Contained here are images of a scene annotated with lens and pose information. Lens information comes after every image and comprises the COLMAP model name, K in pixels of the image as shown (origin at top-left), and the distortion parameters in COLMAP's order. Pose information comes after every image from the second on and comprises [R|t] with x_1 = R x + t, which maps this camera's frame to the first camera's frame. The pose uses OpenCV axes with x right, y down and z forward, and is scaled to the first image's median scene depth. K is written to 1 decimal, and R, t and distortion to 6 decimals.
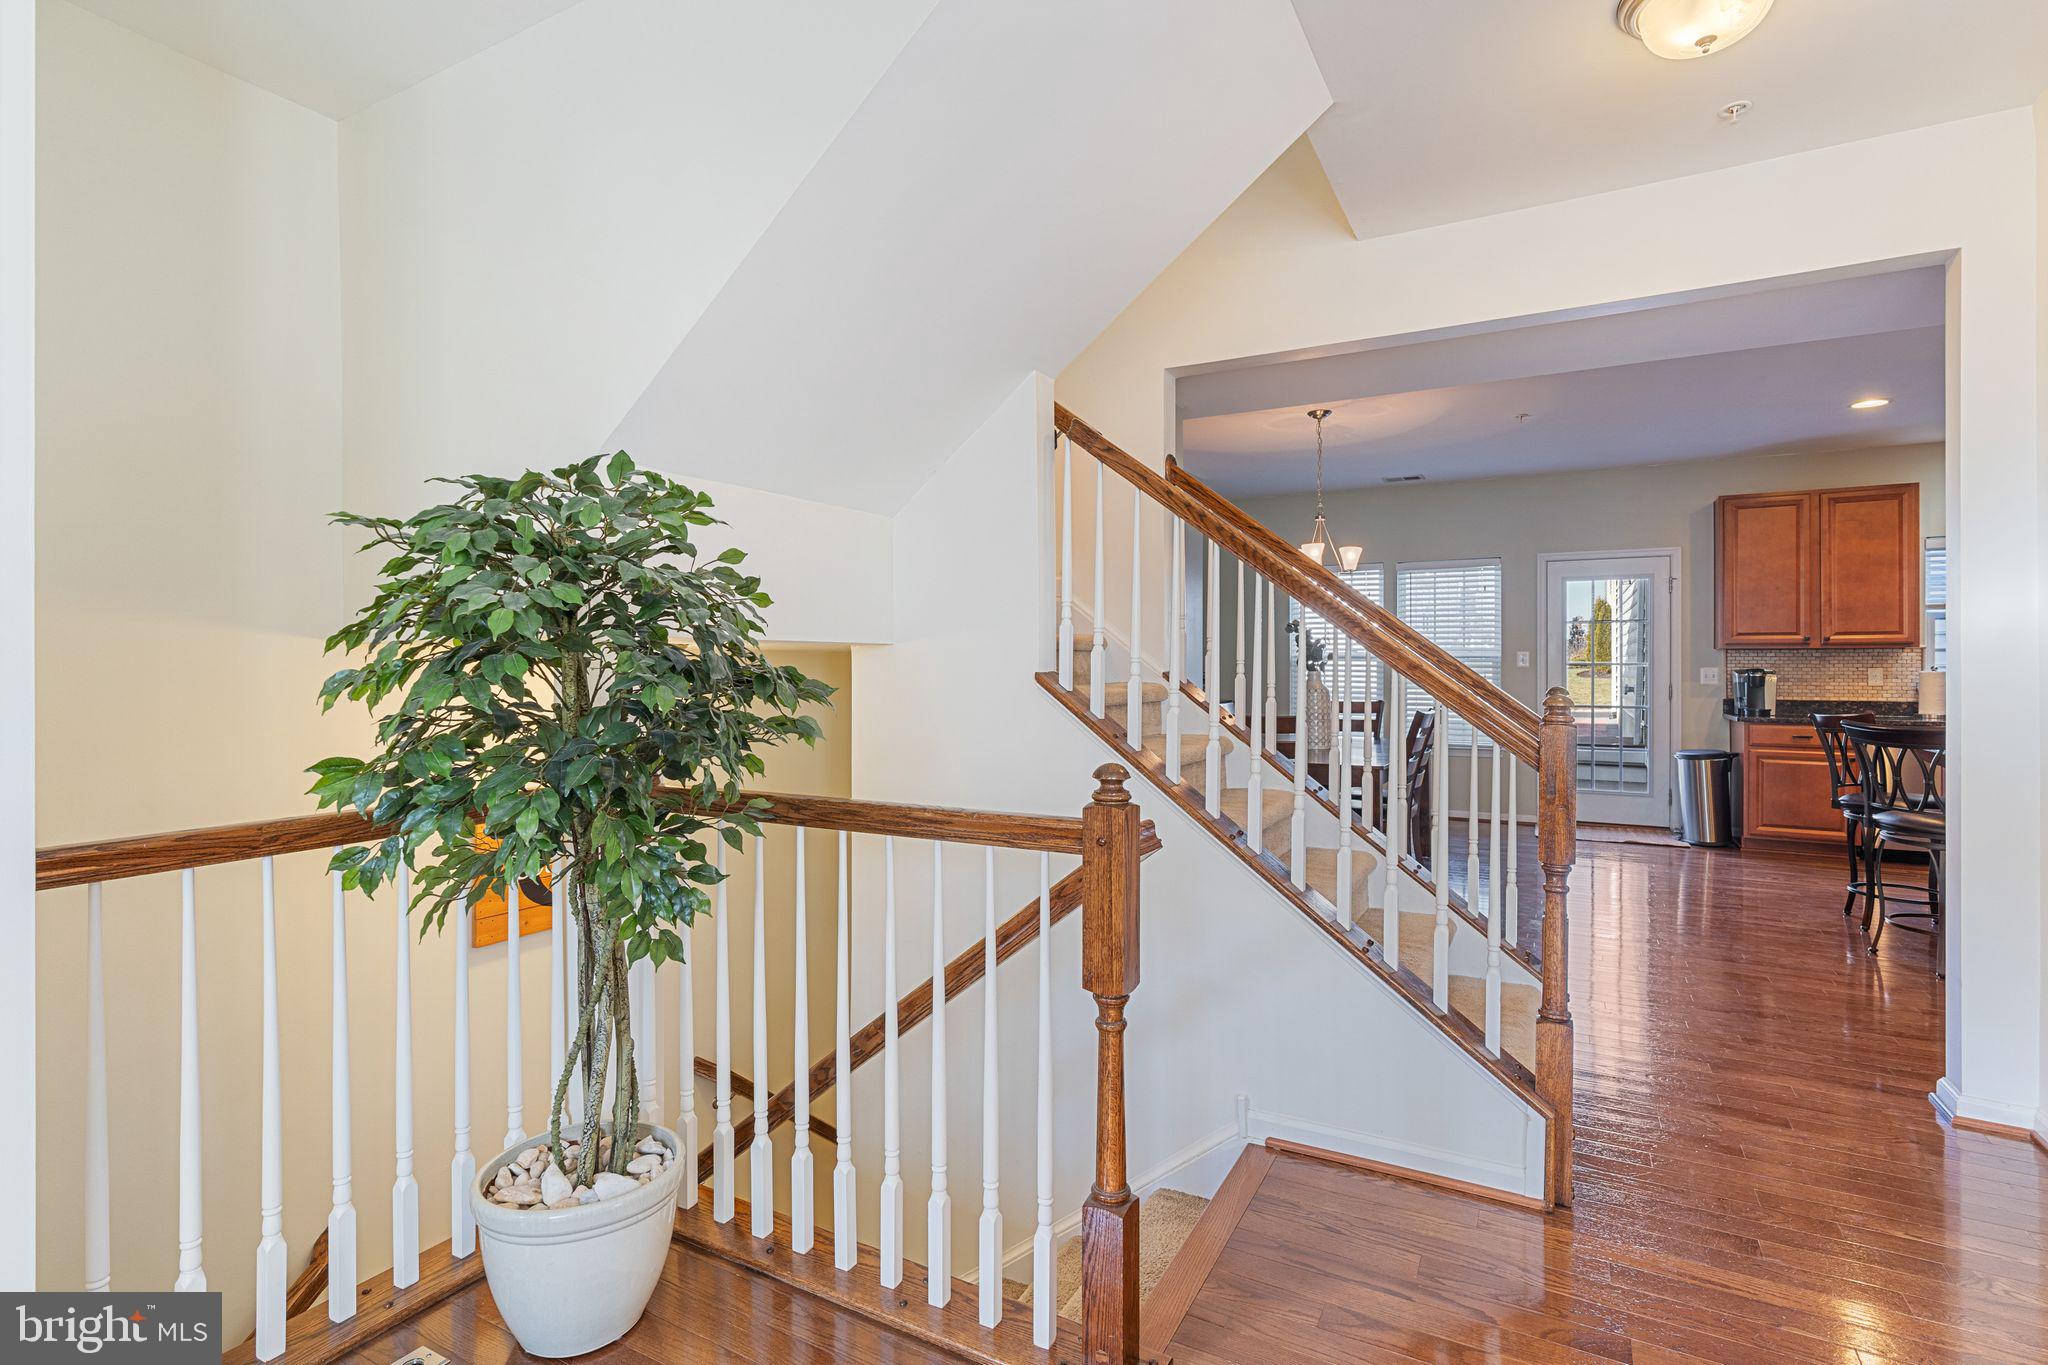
lens RADIAL K [[1009.2, 0, 1007.1], [0, 1009.2, 667.2], [0, 0, 1]] dist [0.001074, 0.000726]
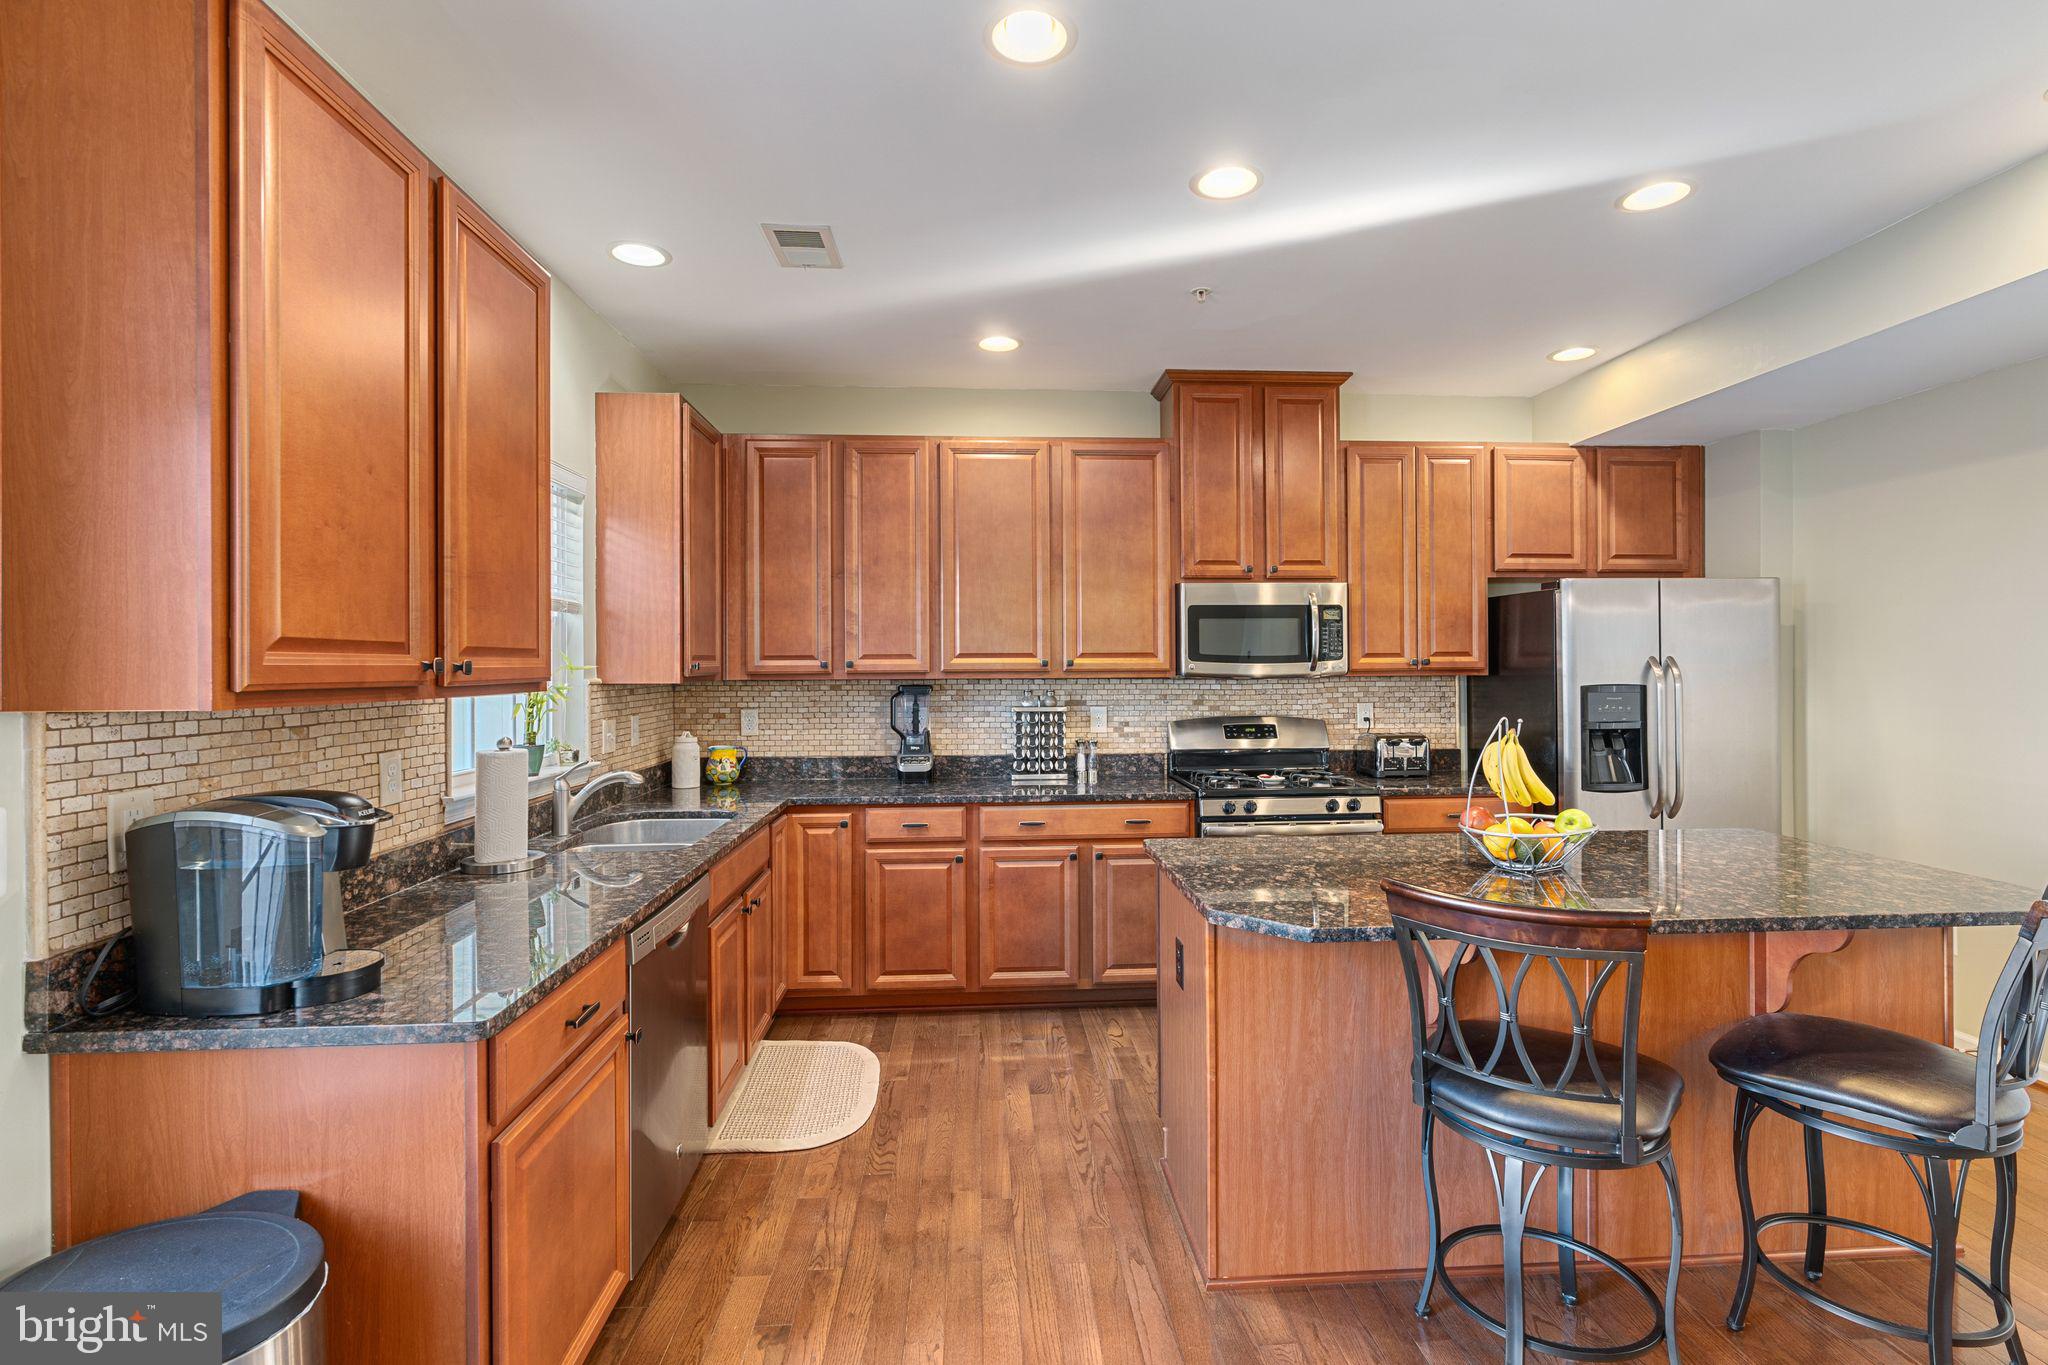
lens RADIAL K [[944.1, 0, 1030.7], [0, 944.1, 663.2], [0, 0, 1]] dist [-0.006997, 0.000458]
pose [[-0.534950, 0.006208, 0.844861, 0.473709], [0.006733, 0.999973, -0.003085, -0.027052], [-0.844857, 0.004038, -0.534978, 0.986666]]
